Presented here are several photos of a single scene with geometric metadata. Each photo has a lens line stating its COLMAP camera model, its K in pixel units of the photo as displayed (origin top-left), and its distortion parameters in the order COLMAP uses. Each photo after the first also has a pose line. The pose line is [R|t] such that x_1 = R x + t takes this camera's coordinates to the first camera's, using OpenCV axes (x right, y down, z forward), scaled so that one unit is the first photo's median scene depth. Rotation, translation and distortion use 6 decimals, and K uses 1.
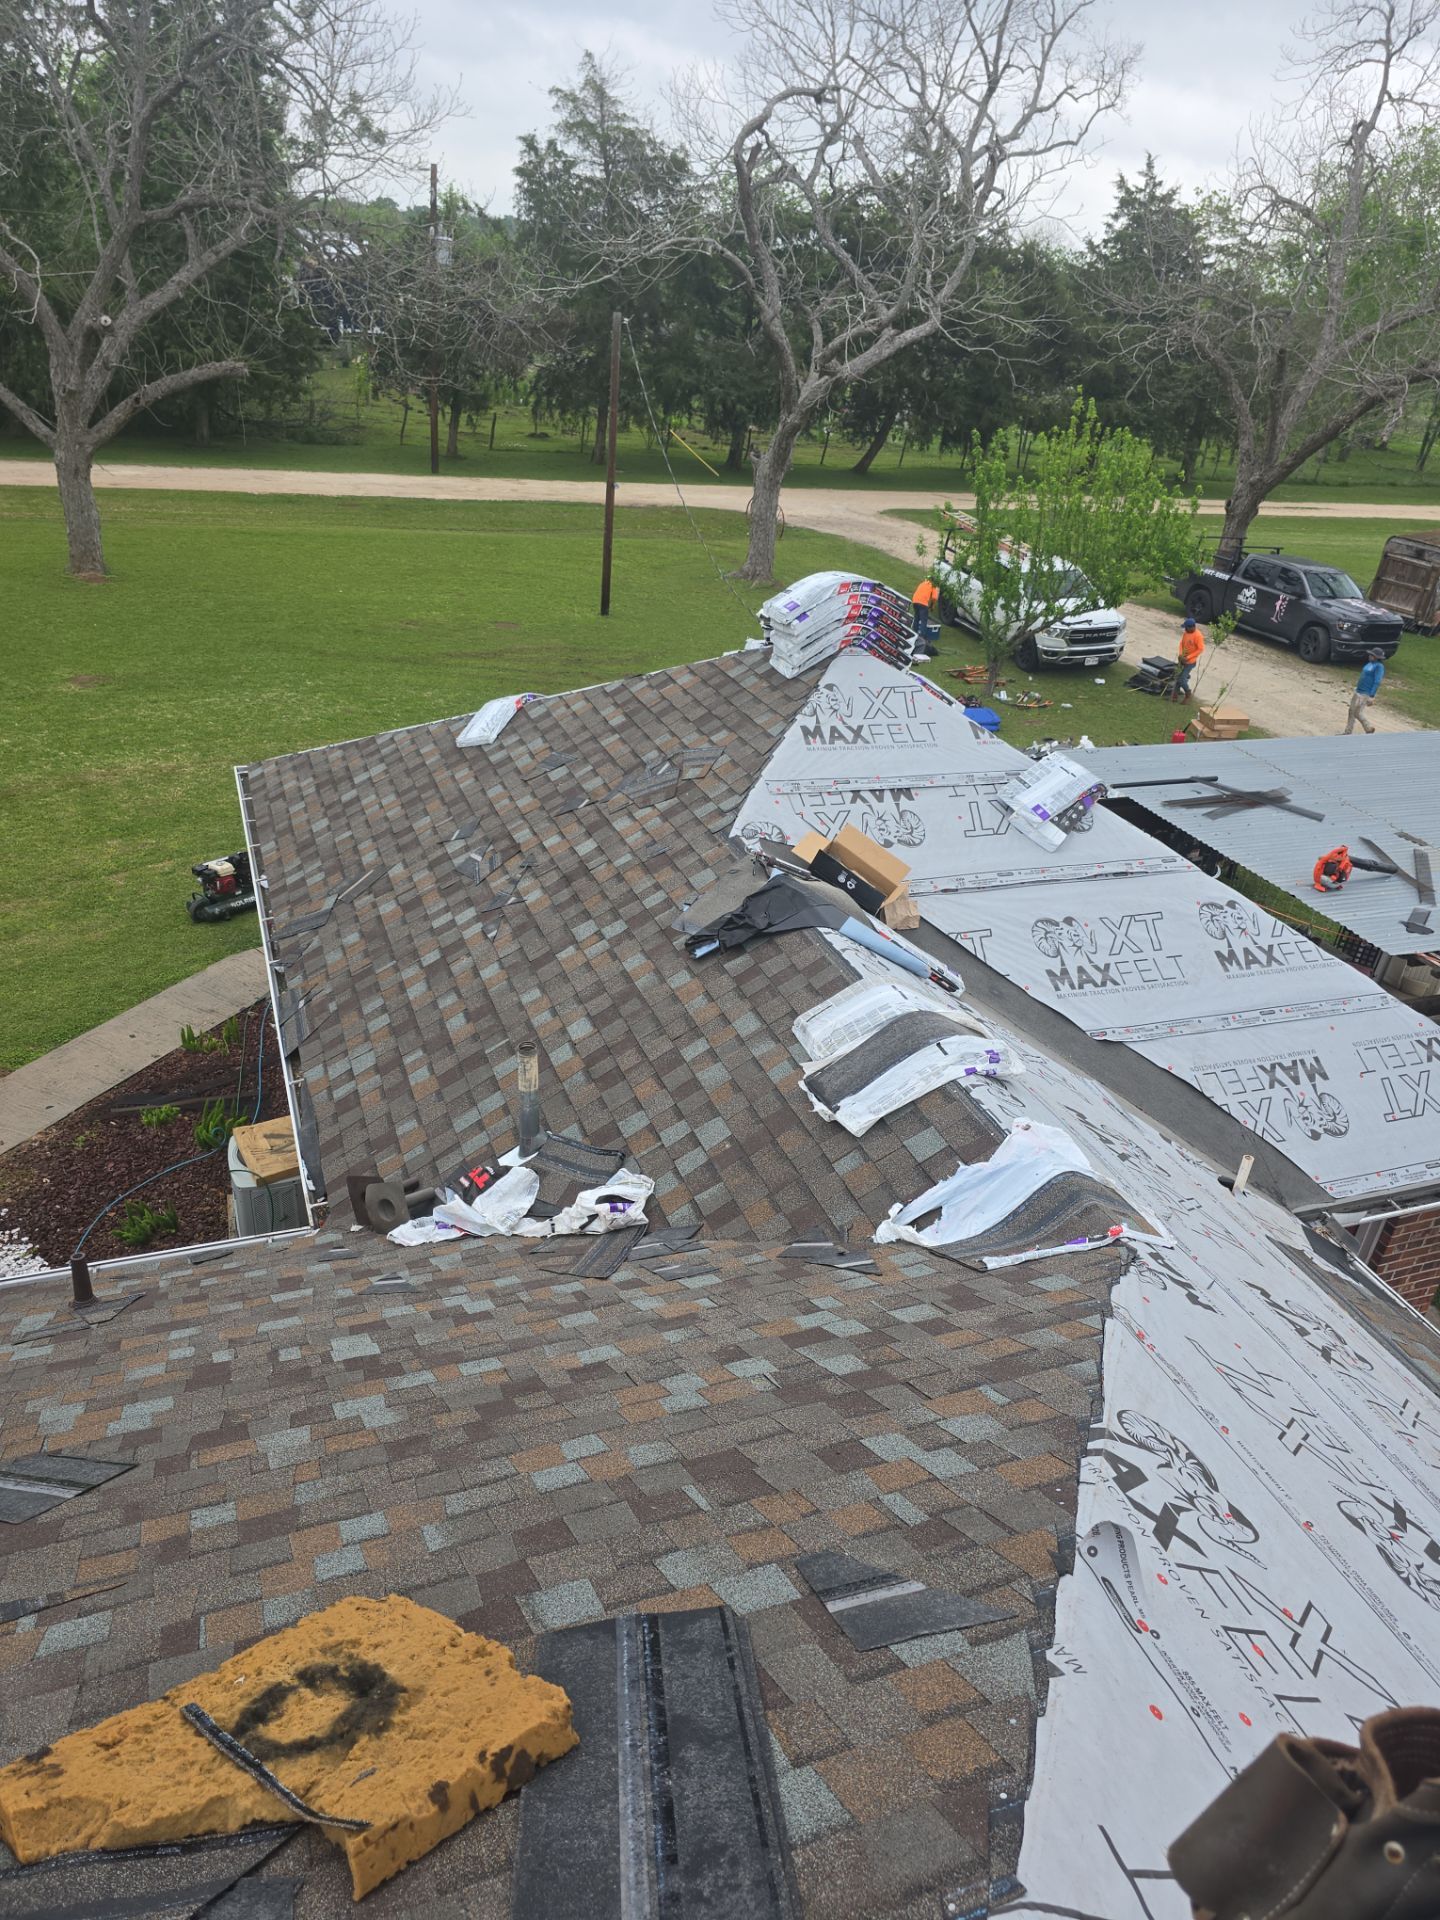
lens RADIAL K [[1306.0, 0, 711.1], [0, 1306.0, 981.4], [0, 0, 1]] dist [0.069822, -0.066800]
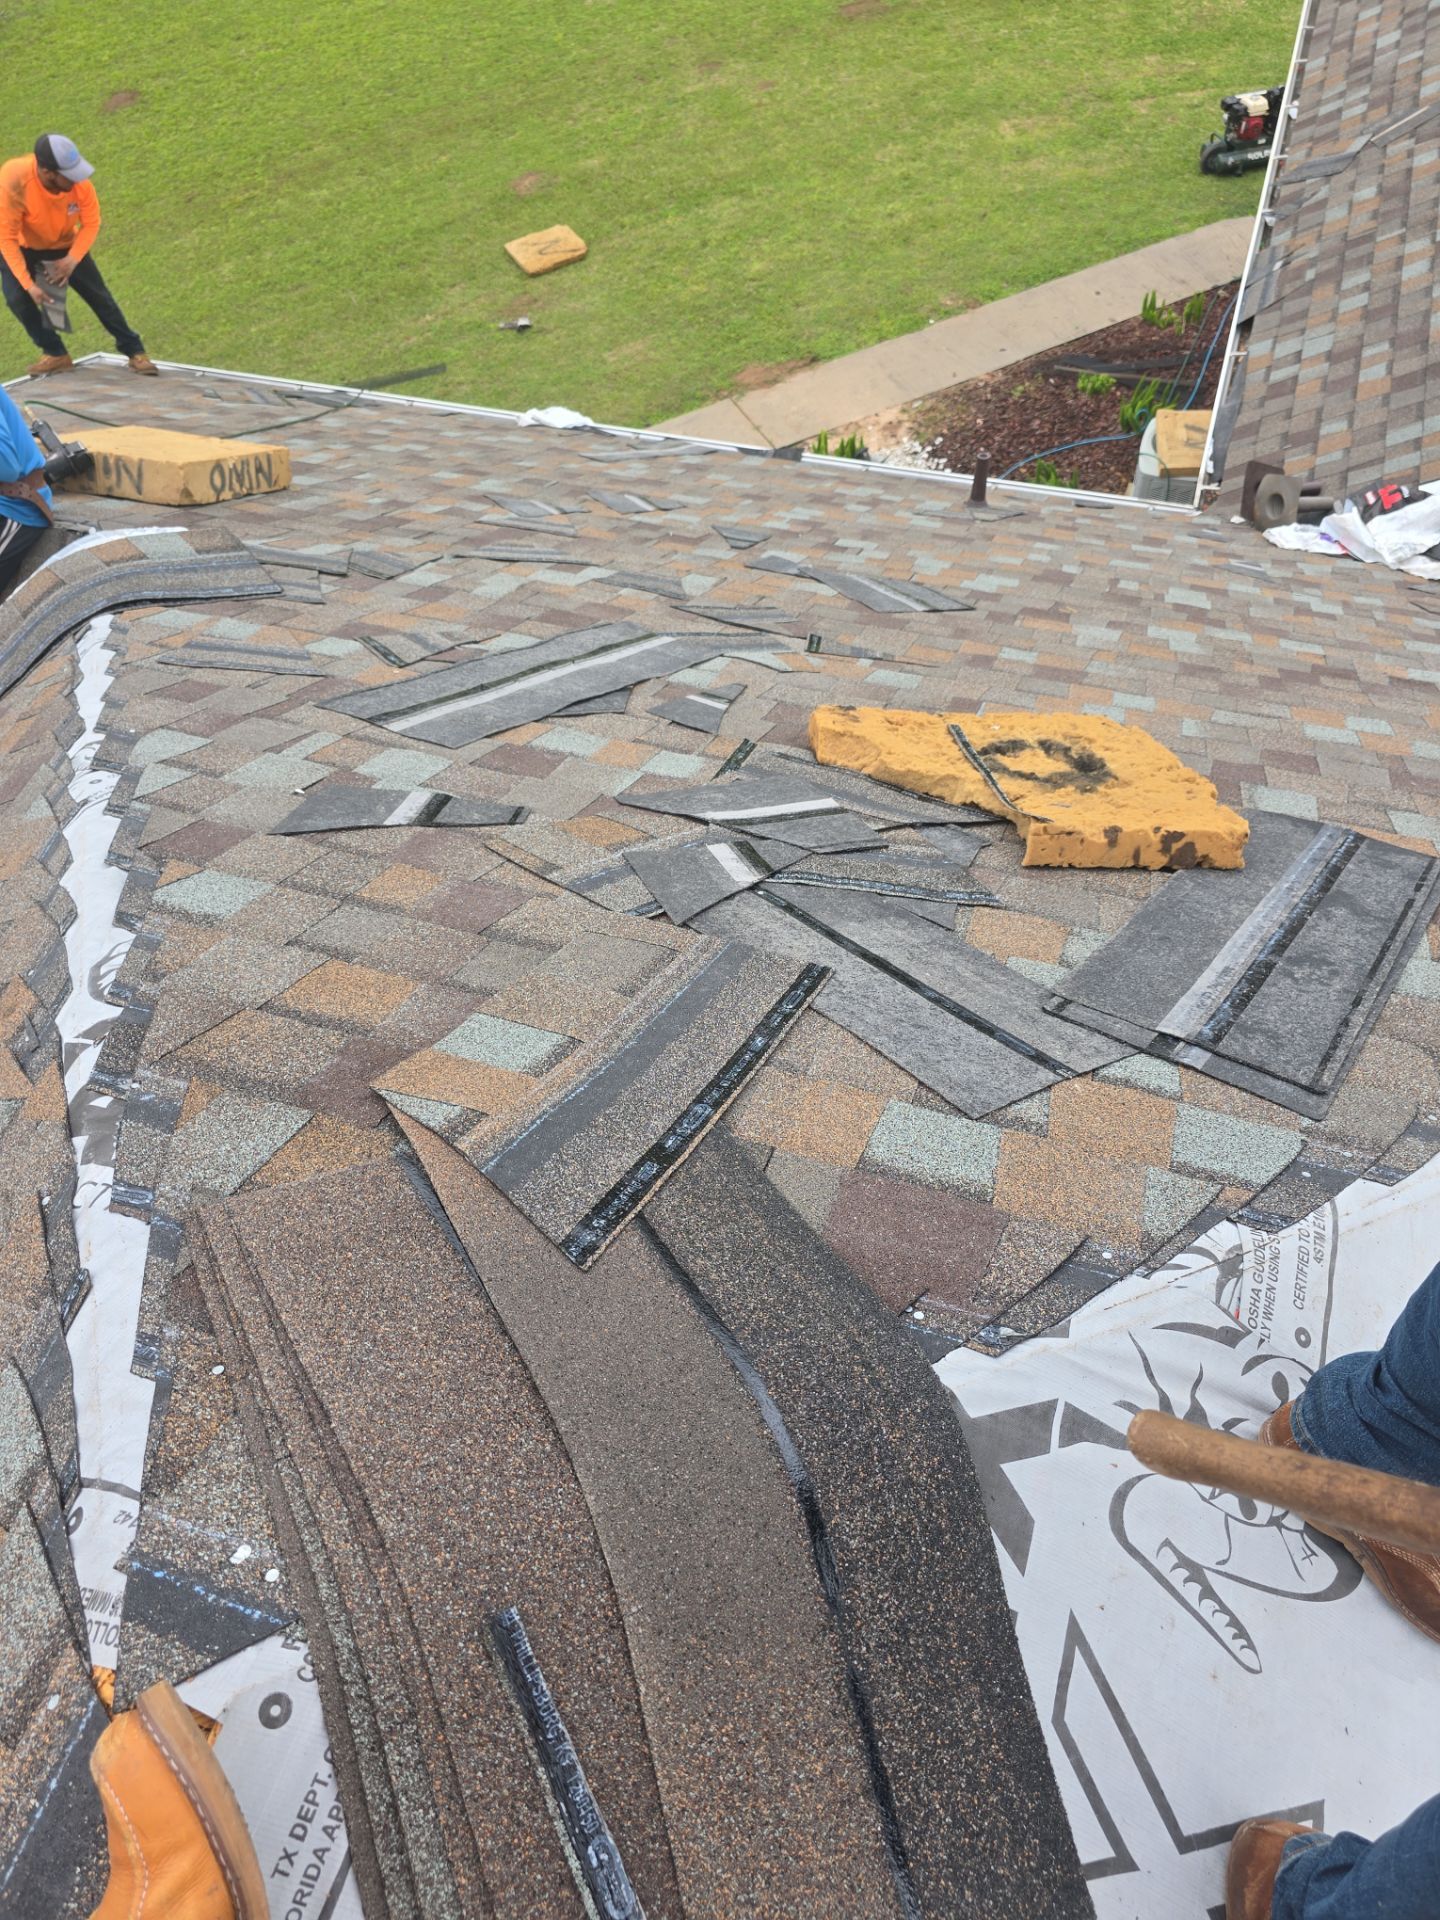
lens RADIAL K [[1294.0, 0, 720.0], [0, 1294.0, 960.0], [0, 0, 1]] dist [0.057121, -0.044098]
pose [[0.764410, 0.441039, -0.470278, 0.026256], [-0.181588, 0.847167, 0.499334, 0.039908], [0.618630, -0.296300, 0.727670, -0.020742]]
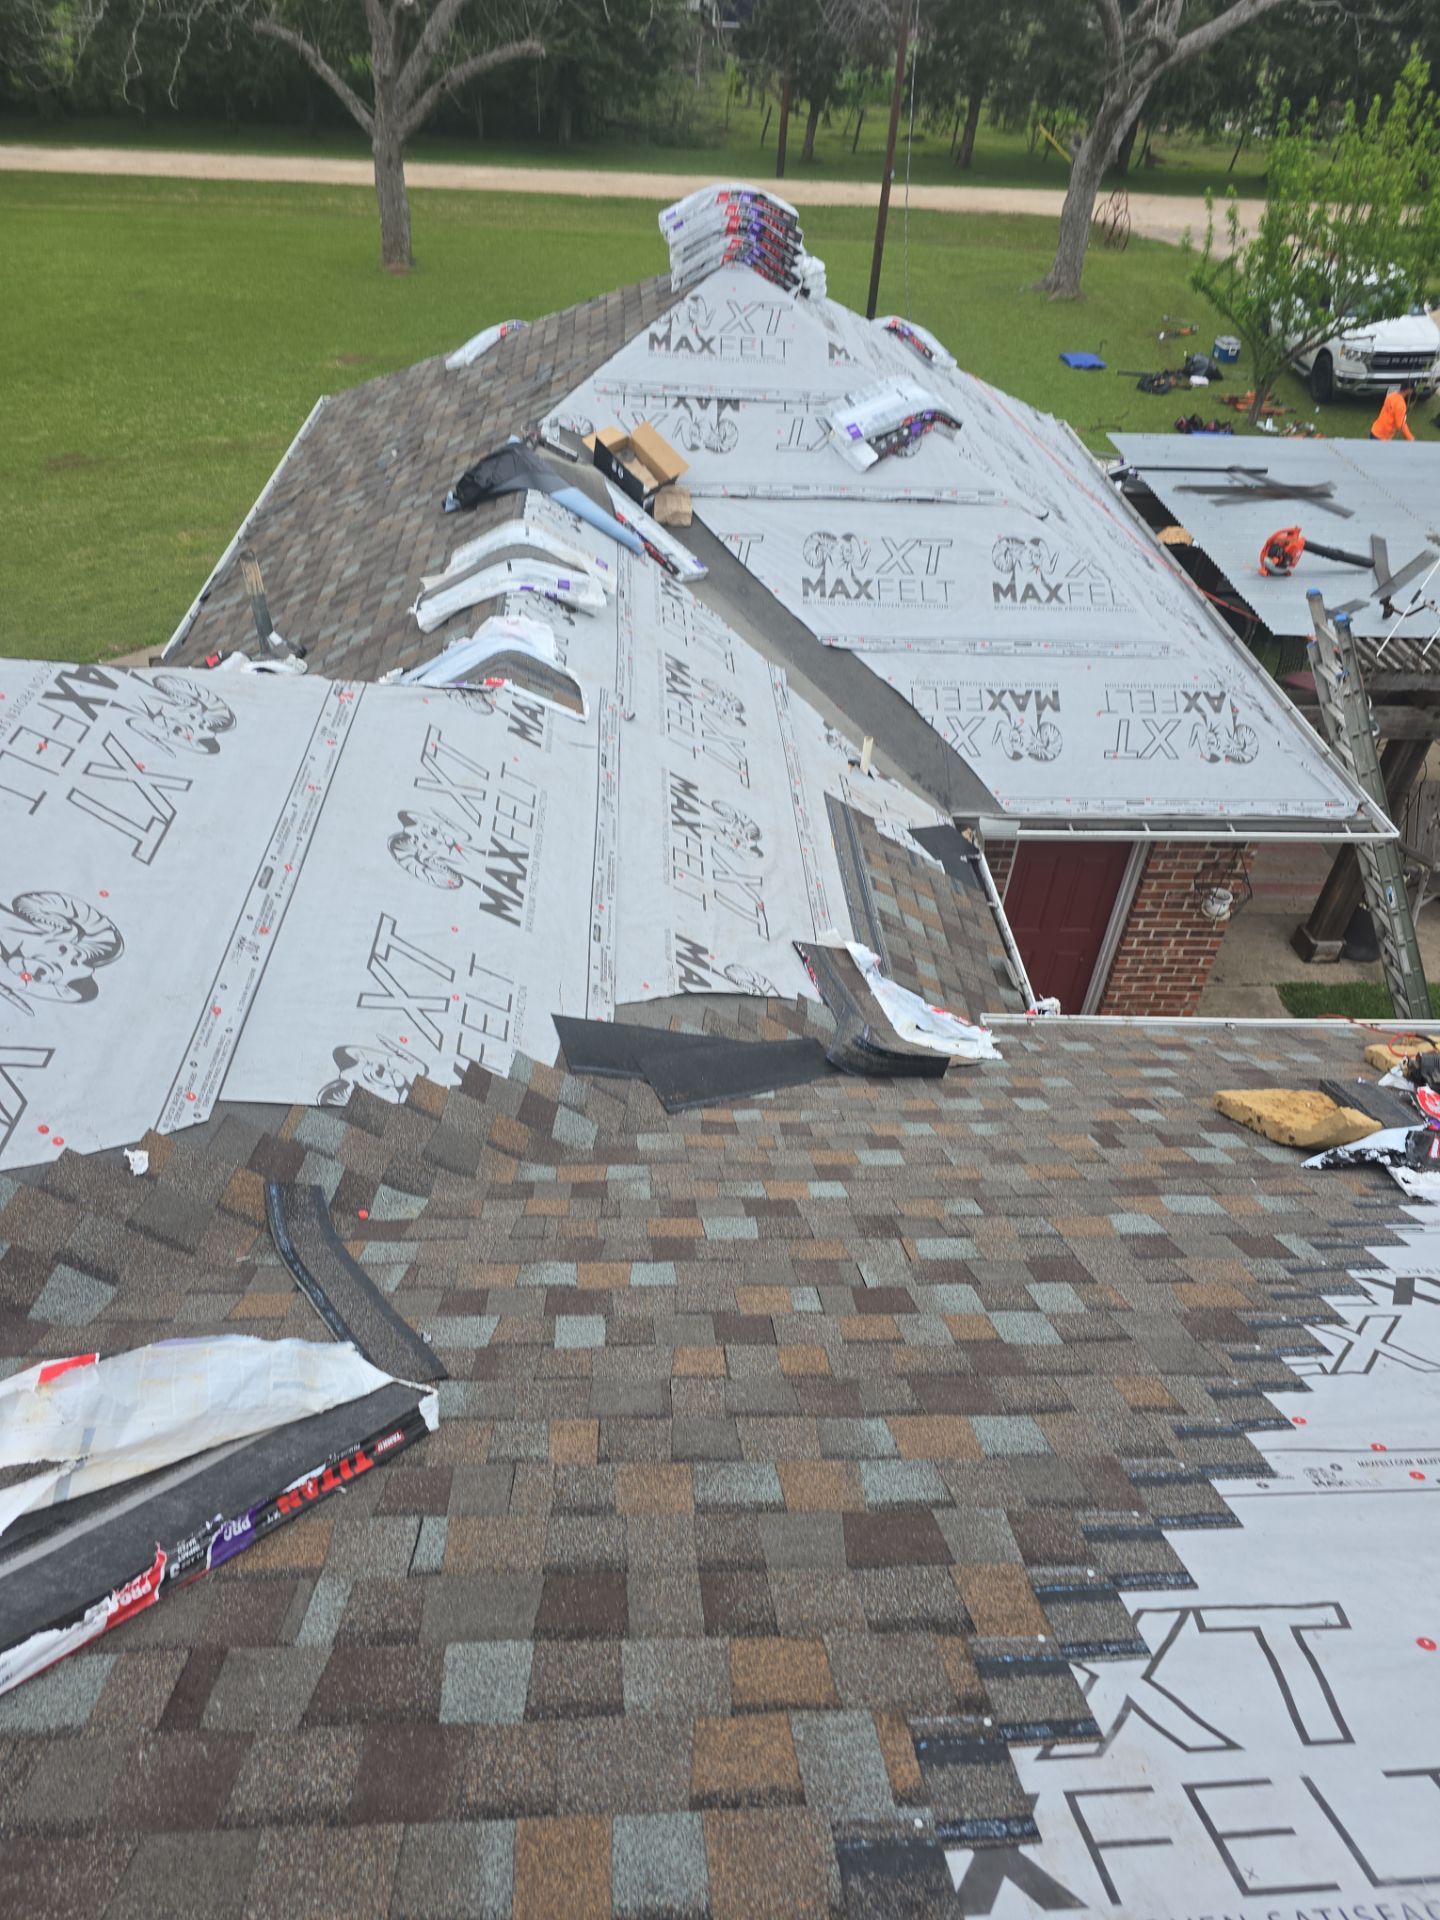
lens RADIAL K [[1306.0, 0, 711.1], [0, 1306.0, 981.4], [0, 0, 1]] dist [0.069822, -0.066800]
pose [[0.948535, 0.167423, -0.268795, 0.493563], [-0.122719, 0.976824, 0.175371, 0.125952], [0.291927, -0.133359, 0.947098, -0.076695]]
